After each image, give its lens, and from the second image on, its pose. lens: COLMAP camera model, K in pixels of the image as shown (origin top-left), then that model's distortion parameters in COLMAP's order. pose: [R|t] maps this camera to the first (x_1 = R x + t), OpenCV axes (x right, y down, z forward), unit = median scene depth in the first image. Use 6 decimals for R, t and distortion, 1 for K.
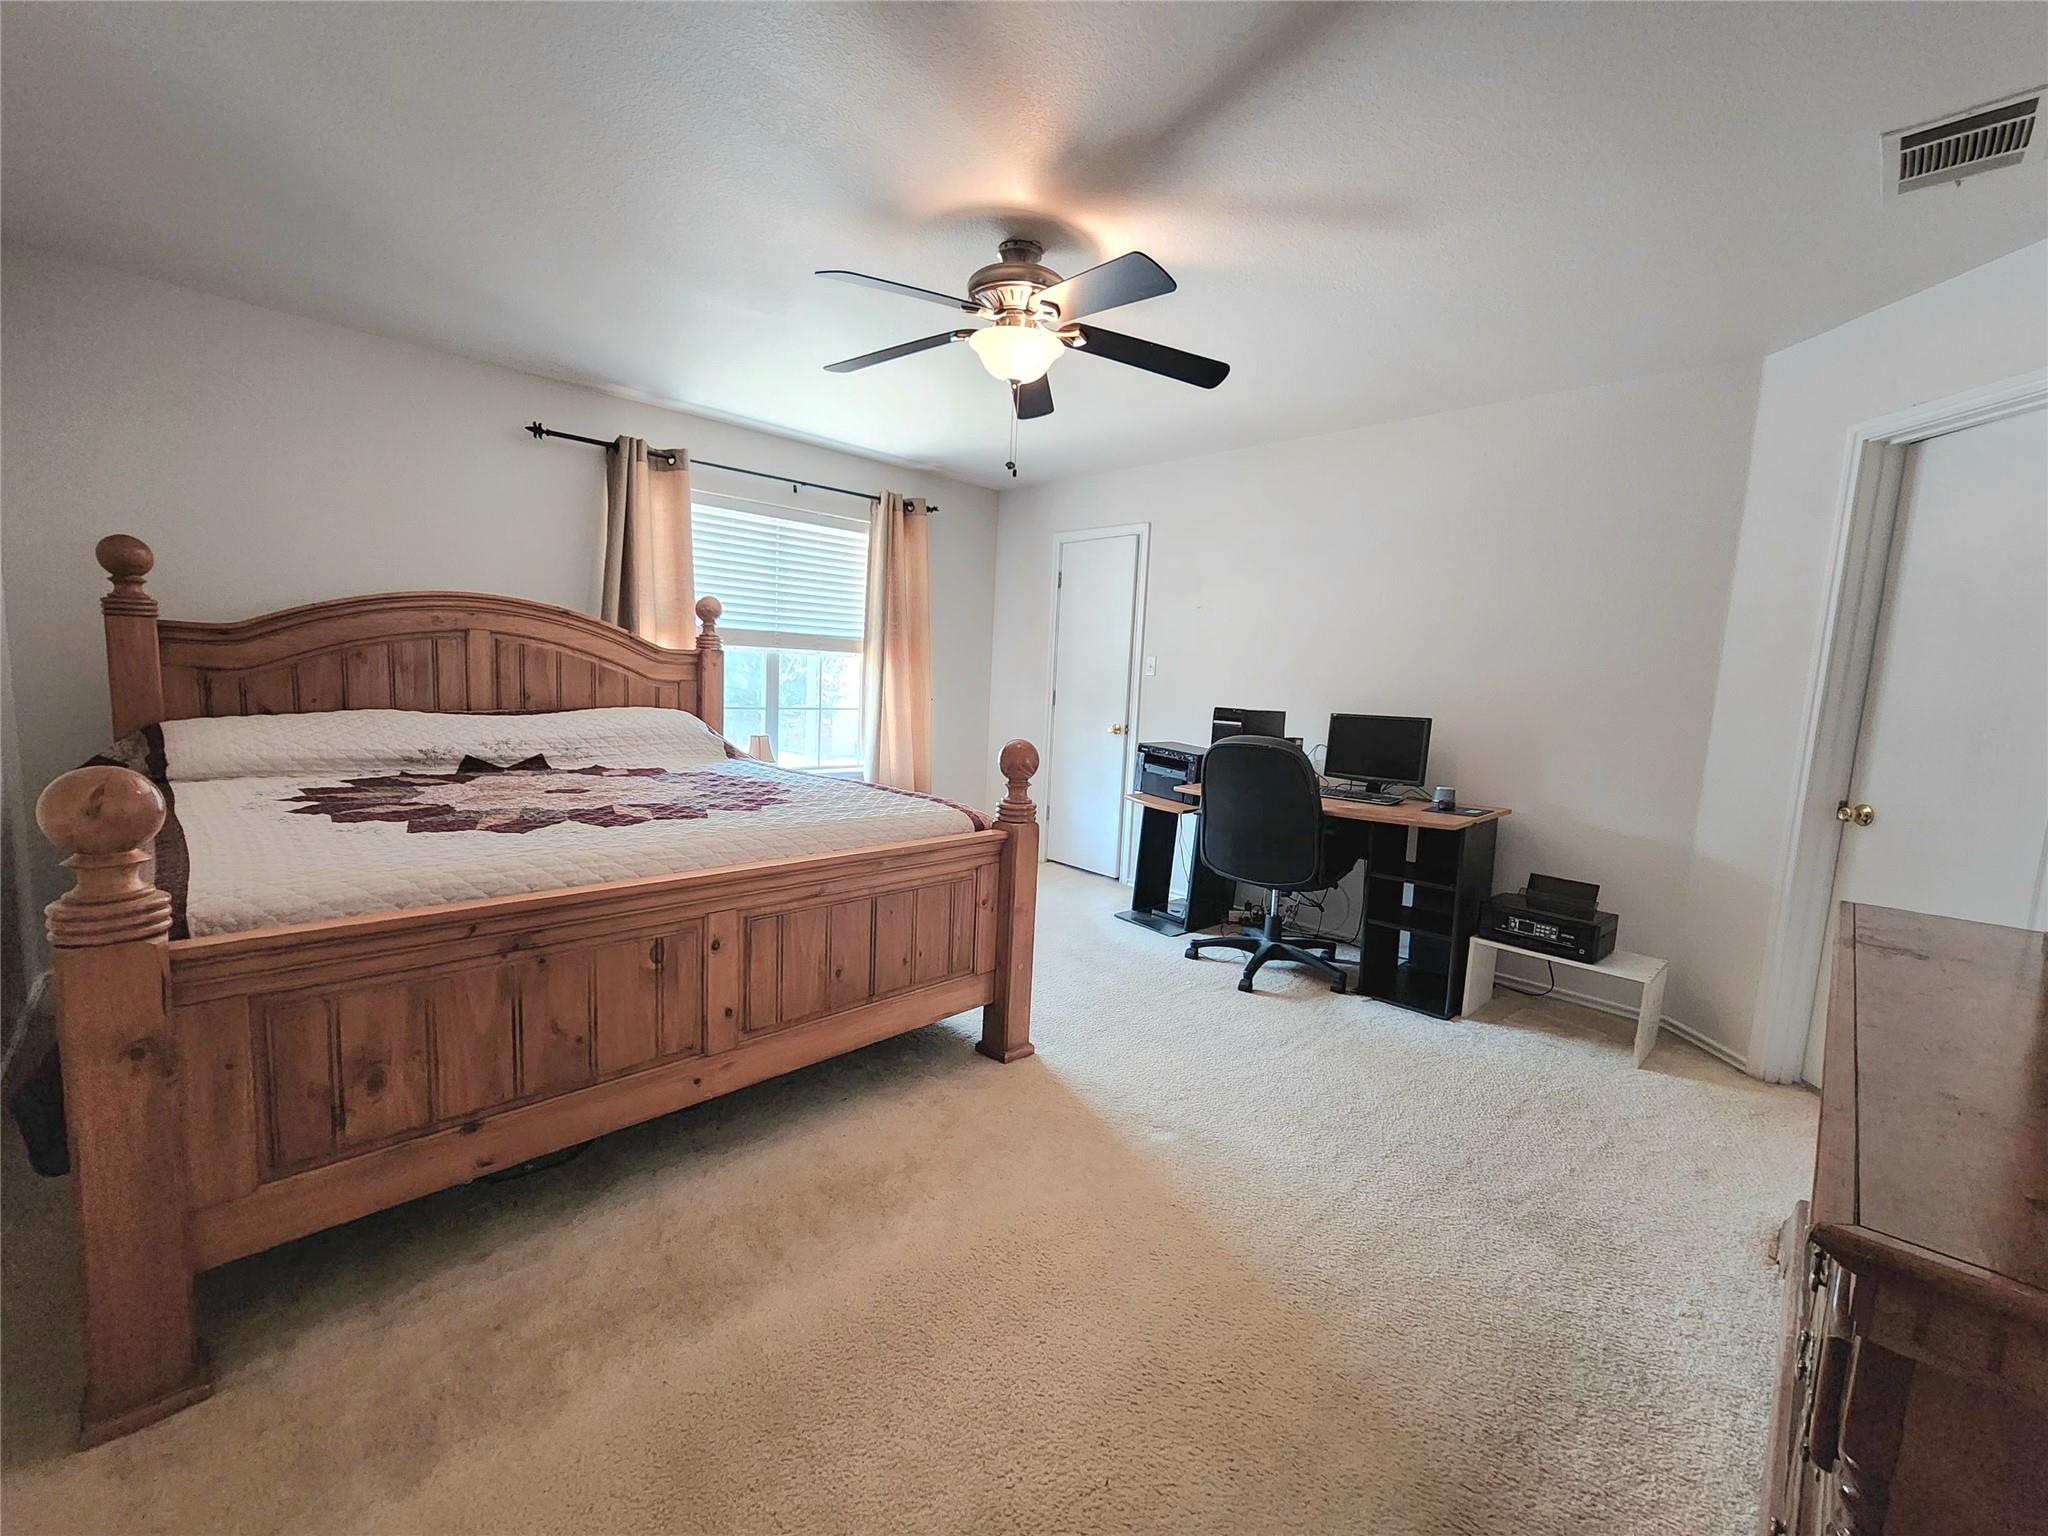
lens RADIAL K [[826.9, 0, 1024.0], [0, 826.9, 768.0], [0, 0, 1]] dist [-0.000116, 0.000000]
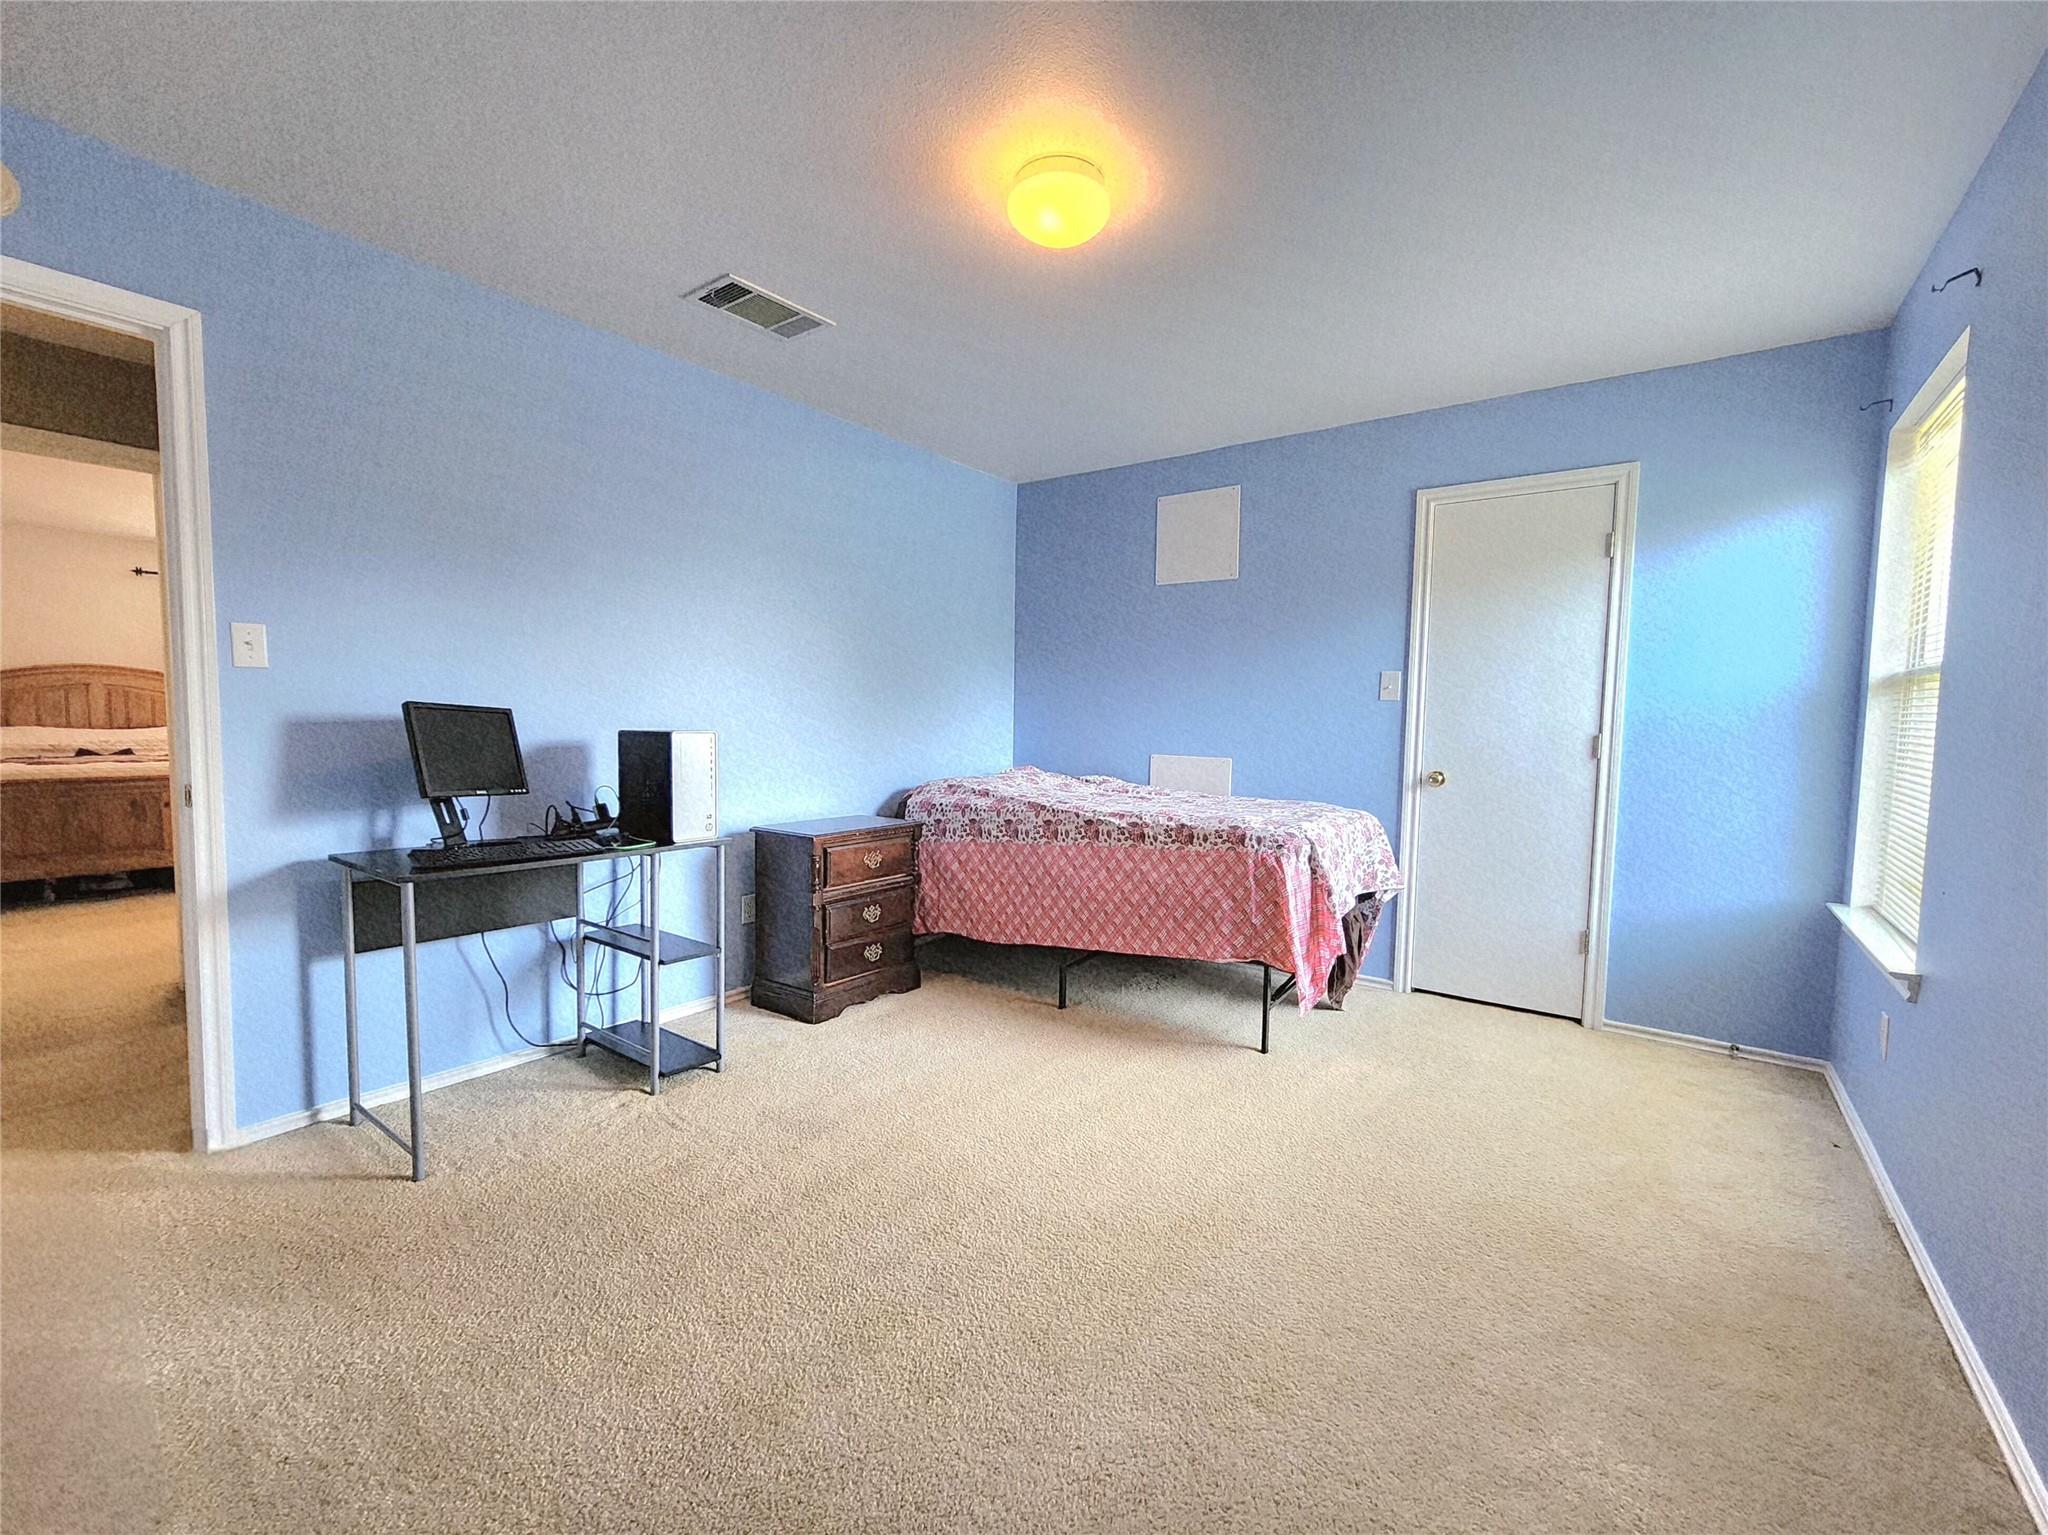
lens RADIAL K [[858.8, 0, 1024.0], [0, 858.8, 767.5], [0, 0, 1]] dist [-0.000277, -0.000098]
pose [[0.988051, -0.042315, 0.148203, 1.157393], [0.049308, 0.997821, -0.043832, 0.217120], [-0.146026, 0.050616, 0.987985, -1.251248]]
